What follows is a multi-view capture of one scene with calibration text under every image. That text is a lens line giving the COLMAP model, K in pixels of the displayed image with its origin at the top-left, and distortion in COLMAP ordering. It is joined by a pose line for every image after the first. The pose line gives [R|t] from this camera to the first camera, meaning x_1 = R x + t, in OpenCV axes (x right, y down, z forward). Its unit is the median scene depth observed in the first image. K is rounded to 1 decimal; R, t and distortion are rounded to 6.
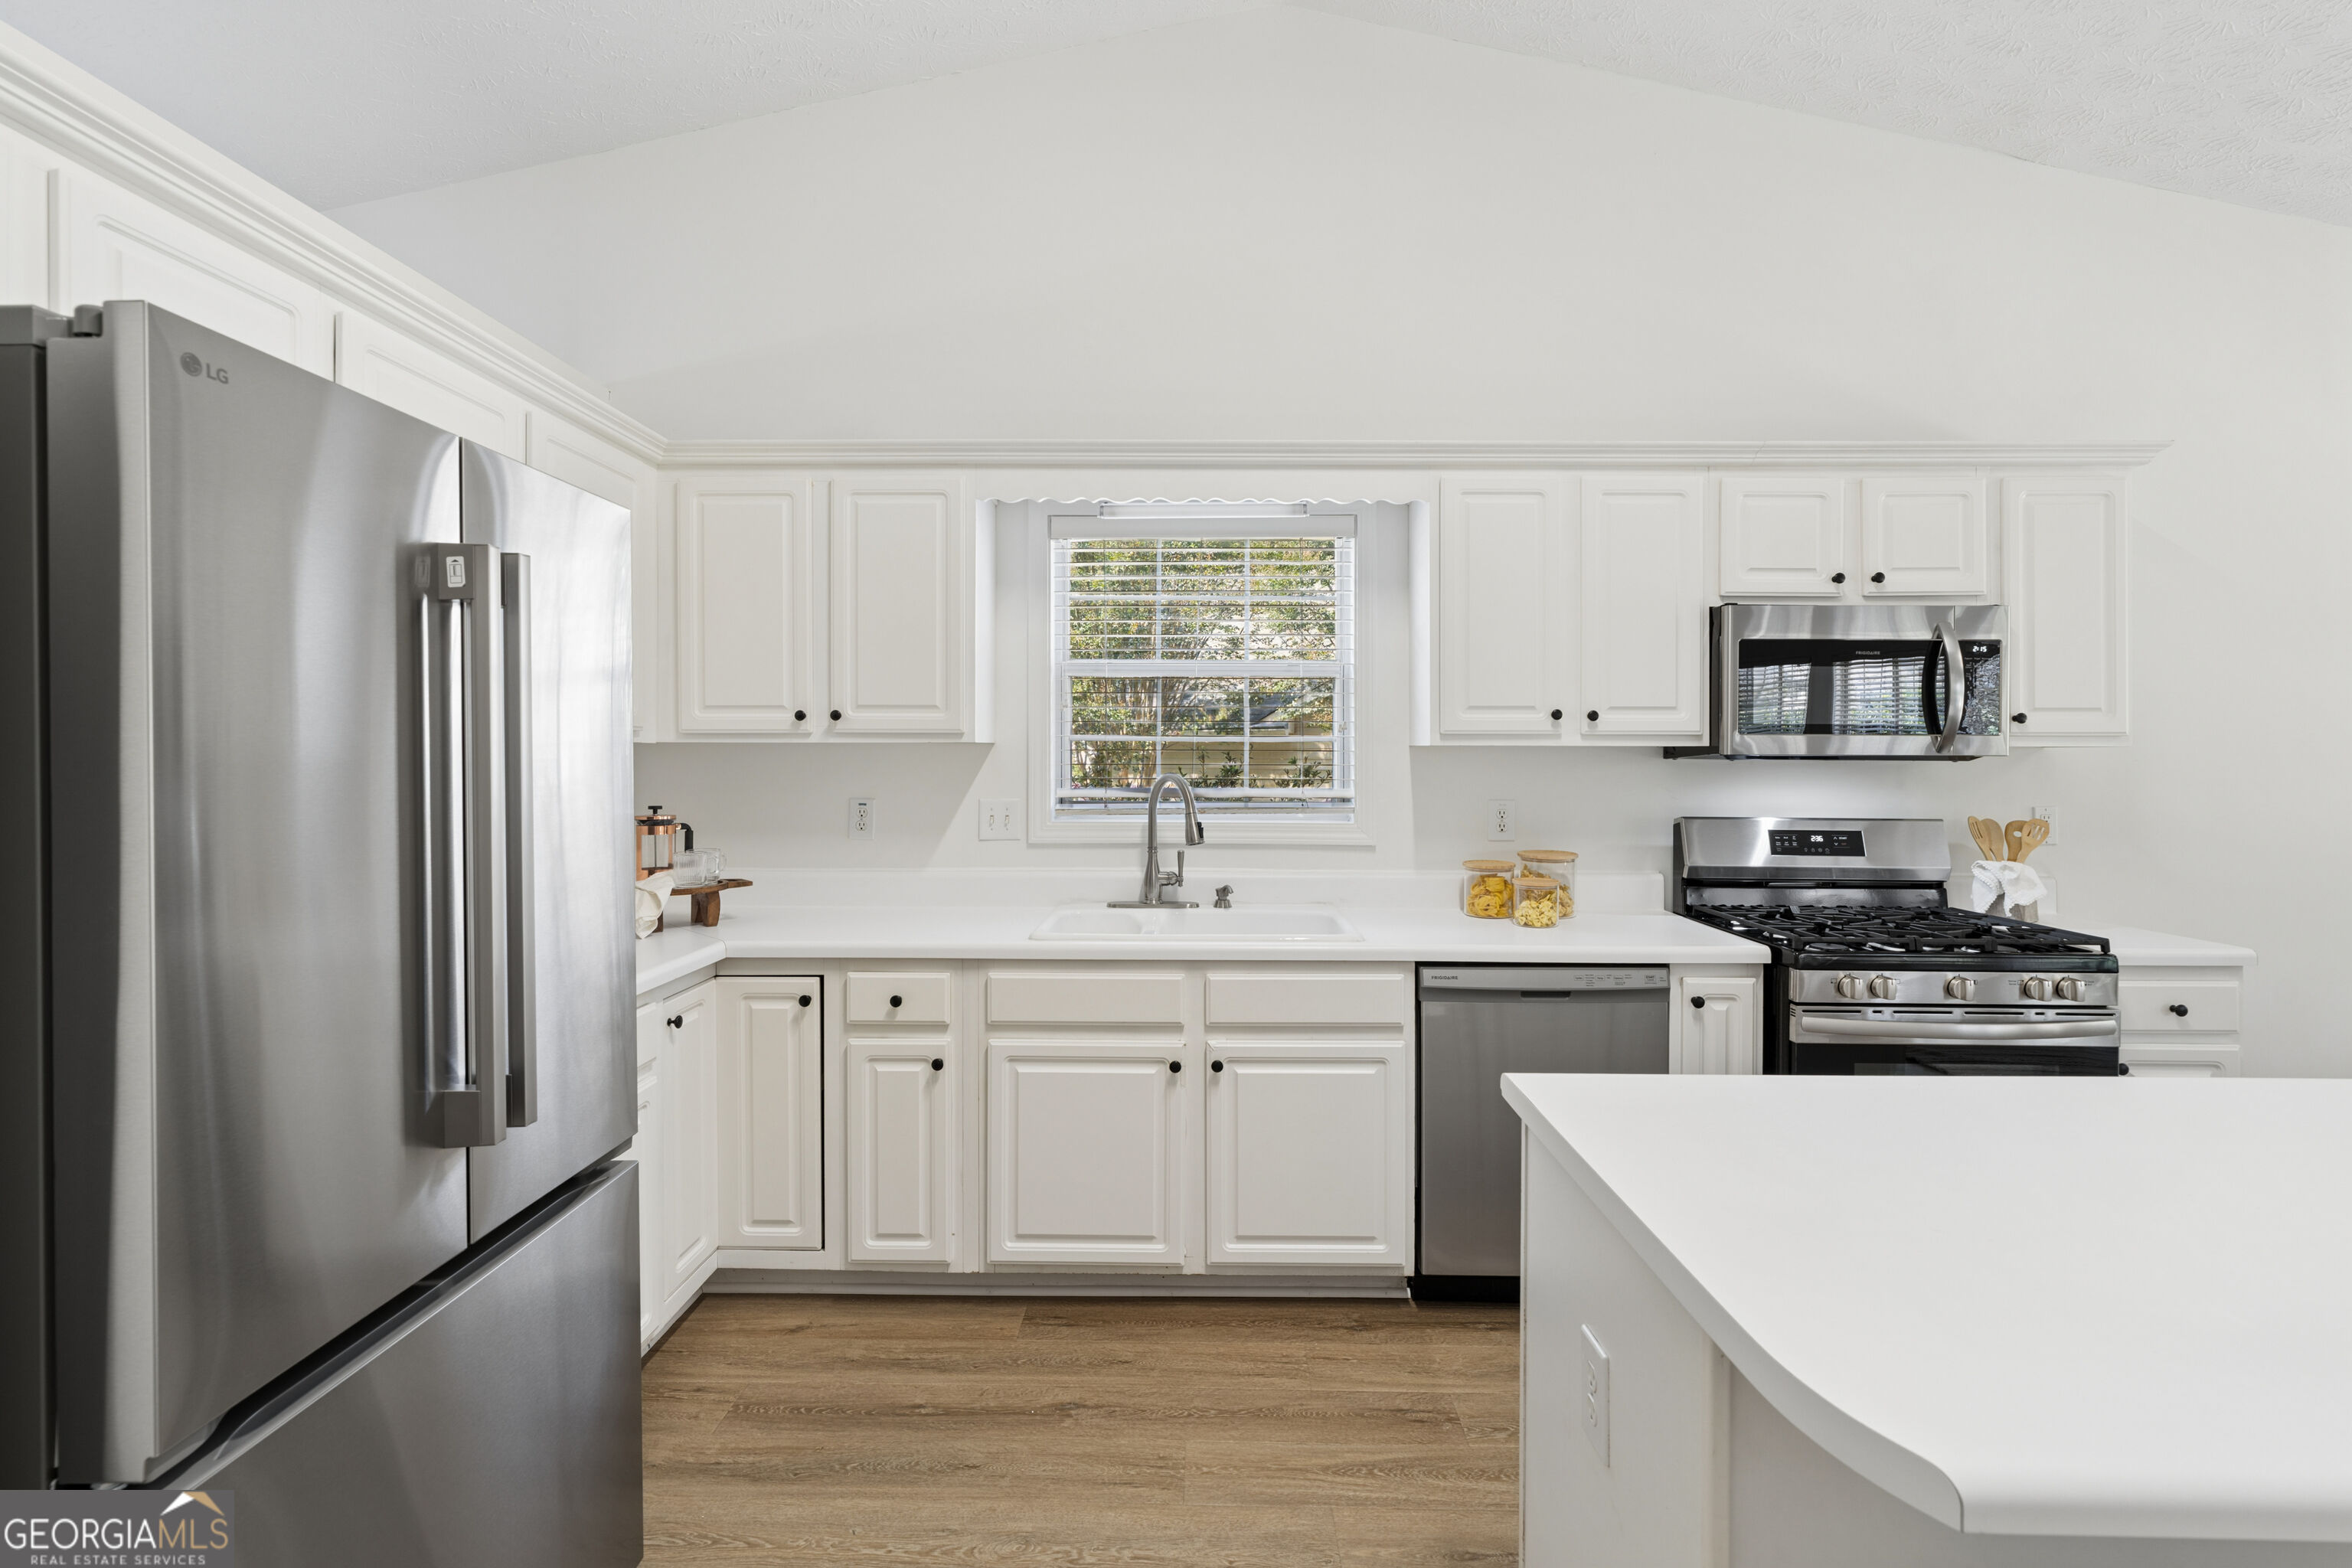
lens RADIAL K [[1090.5, 0, 1183.6], [0, 1090.5, 752.3], [0, 0, 1]] dist [-0.004406, 0.000154]
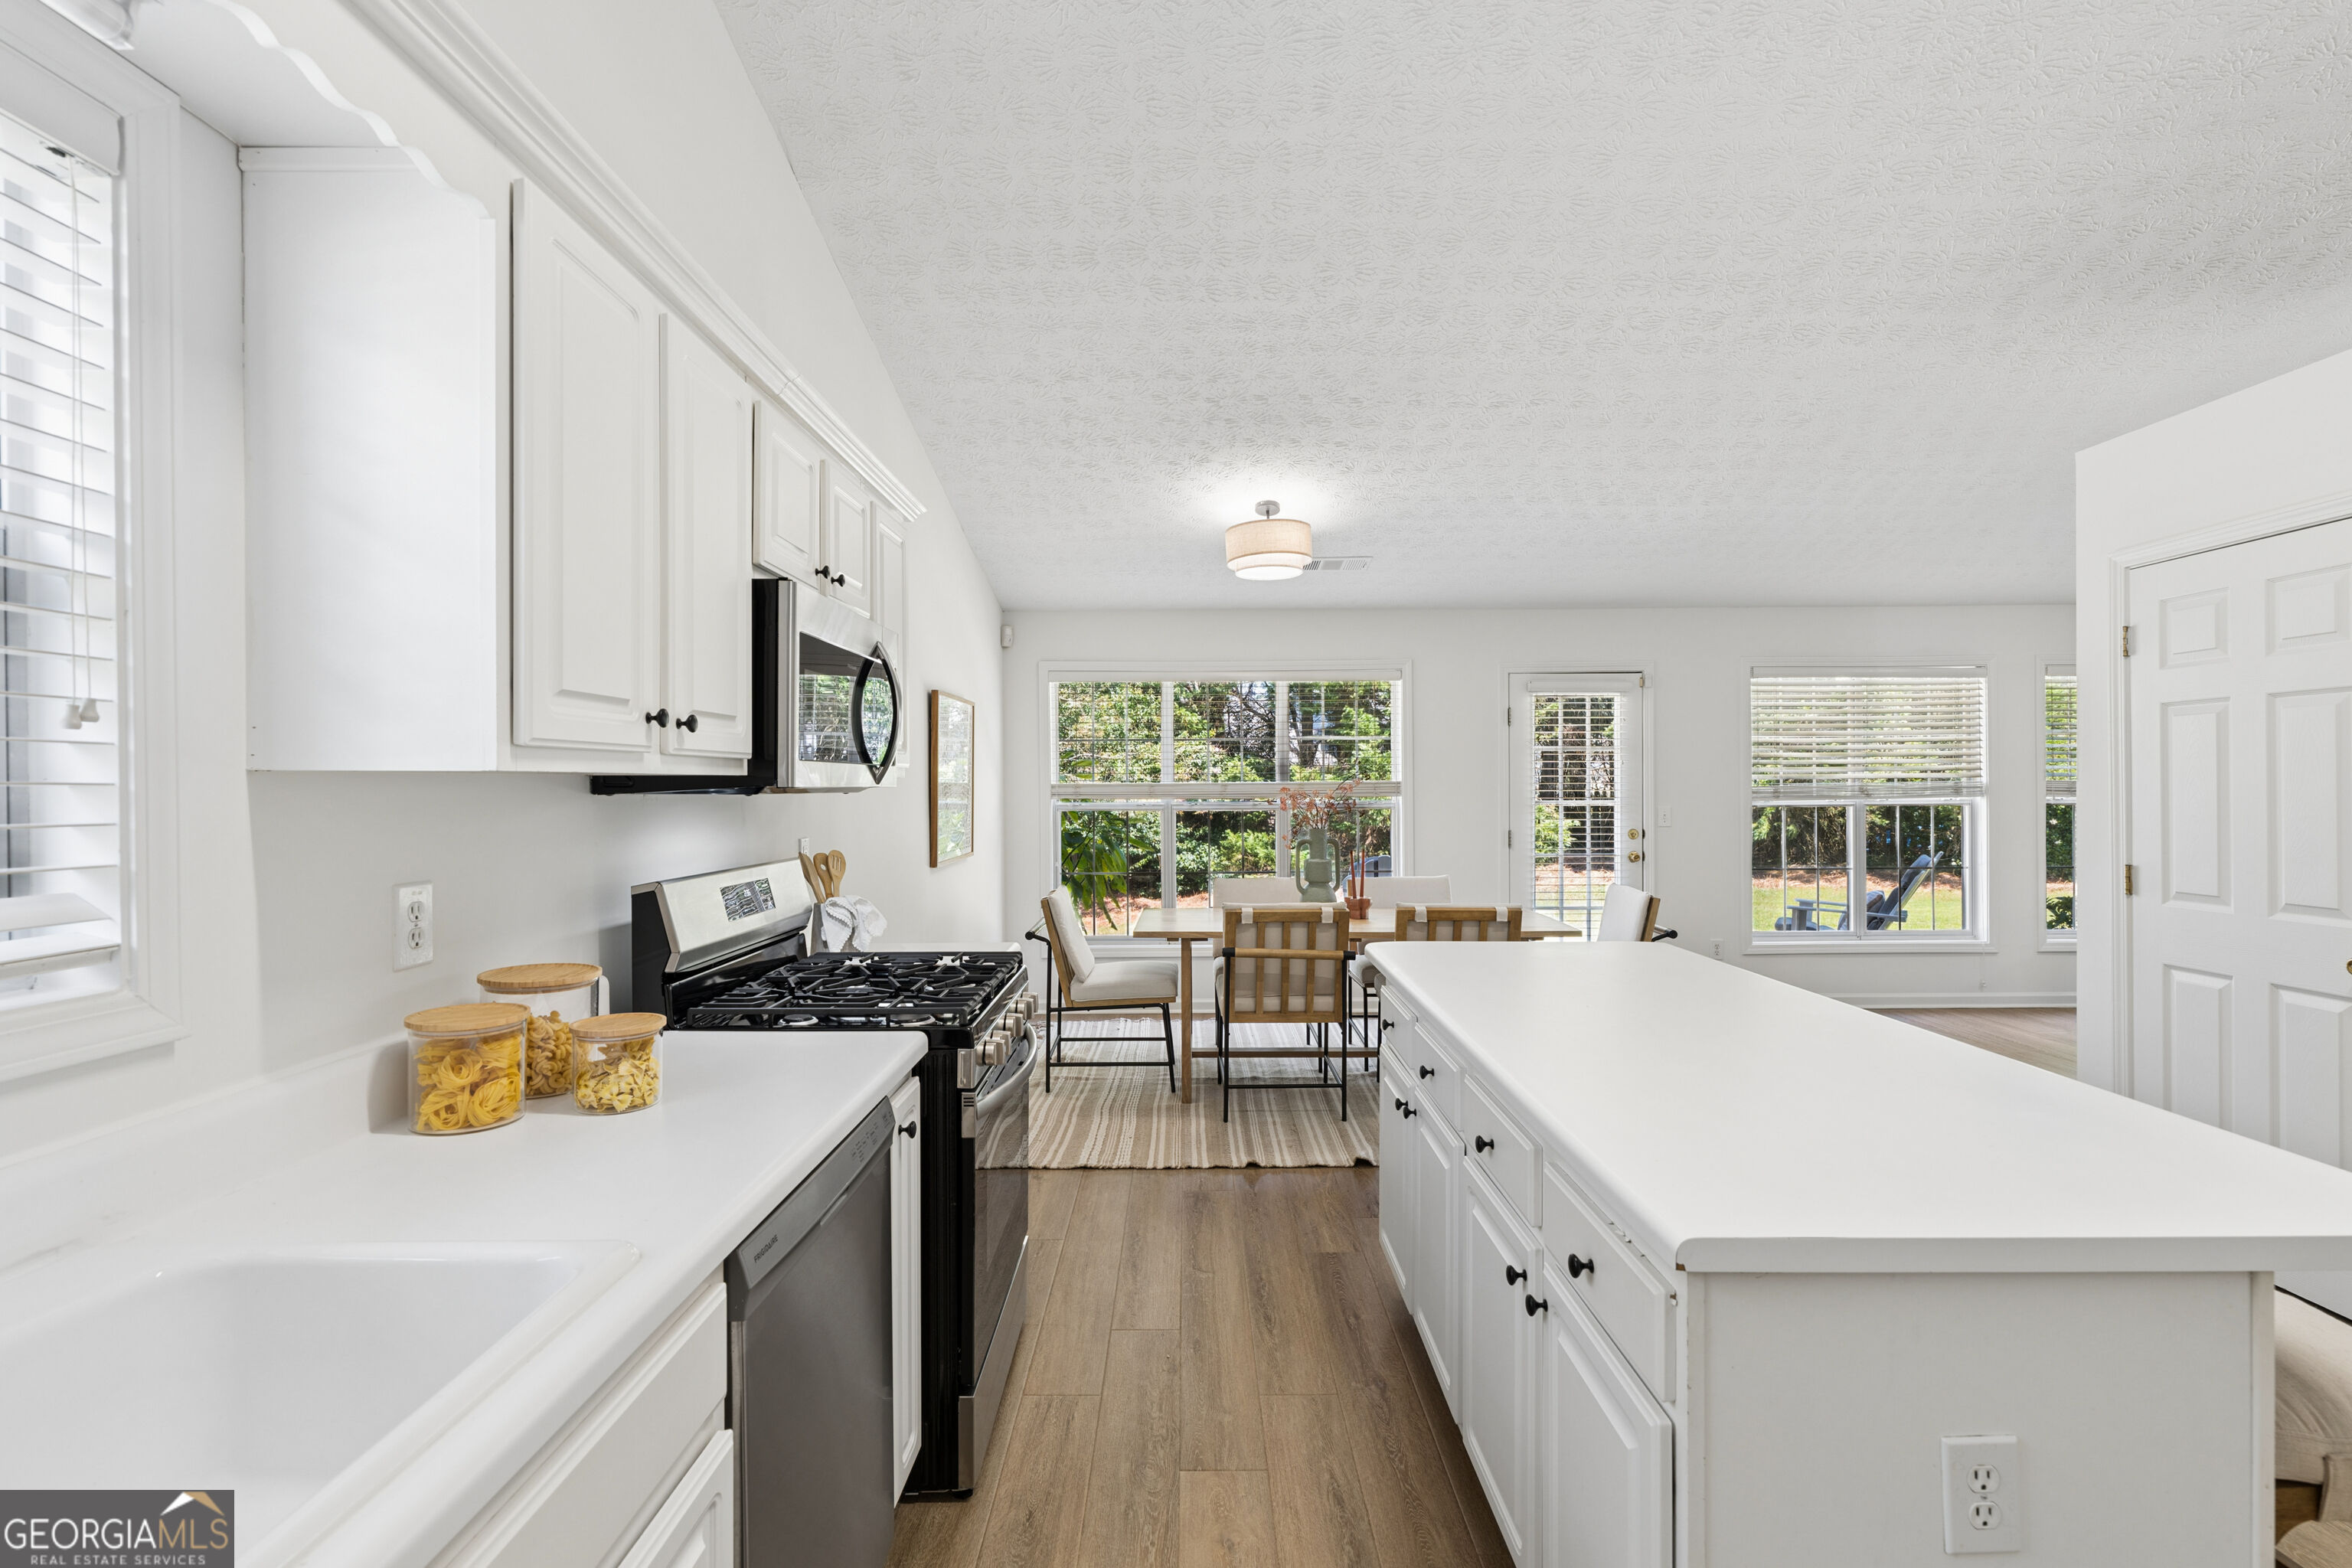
lens RADIAL K [[1086.4, 0, 1189.1], [0, 1086.4, 783.0], [0, 0, 1]] dist [-0.003585, 0.003877]
pose [[-0.009104, -0.002611, 0.999955, -0.227303], [0.002203, 0.999994, 0.002631, -0.002329], [-0.999956, 0.002226, -0.009098, 0.755904]]
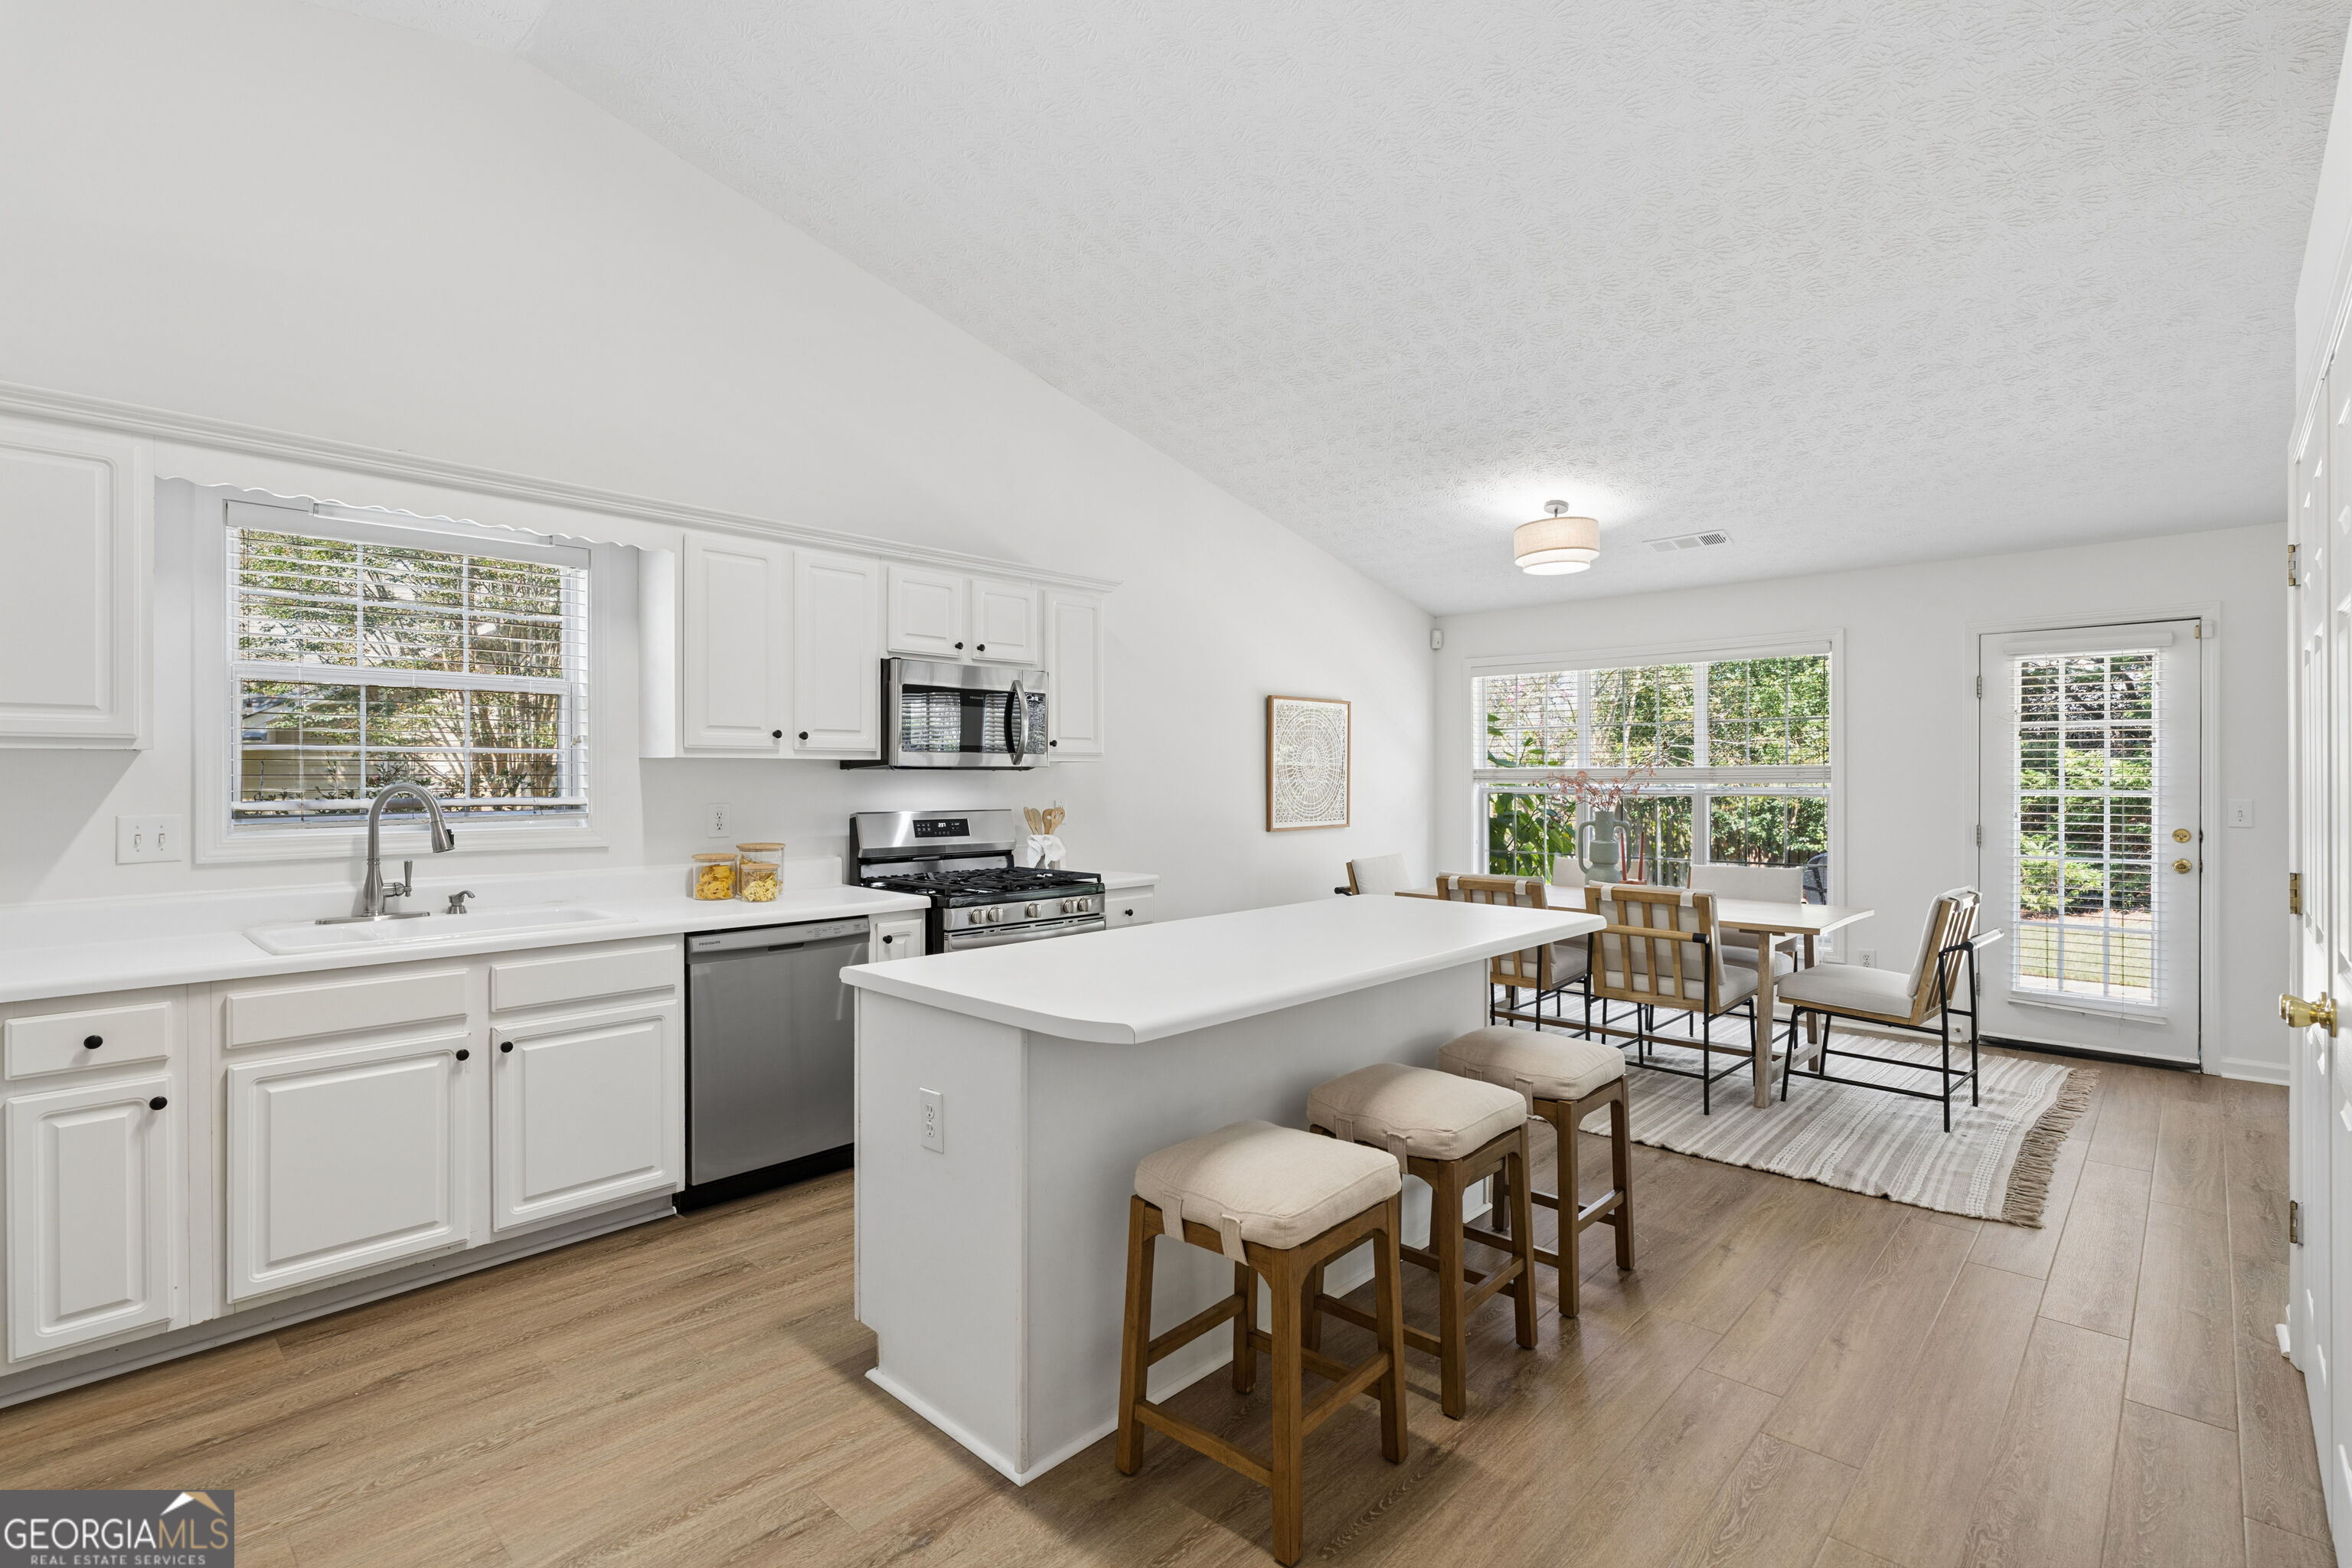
lens RADIAL K [[1096.1, 0, 1179.8], [0, 1096.1, 786.7], [0, 0, 1]] dist [-0.001352, 0.001498]
pose [[0.674551, -0.011099, 0.738145, -0.298467], [0.001396, 0.999904, 0.013759, 0.010660], [-0.738227, -0.008250, 0.674502, -0.223914]]
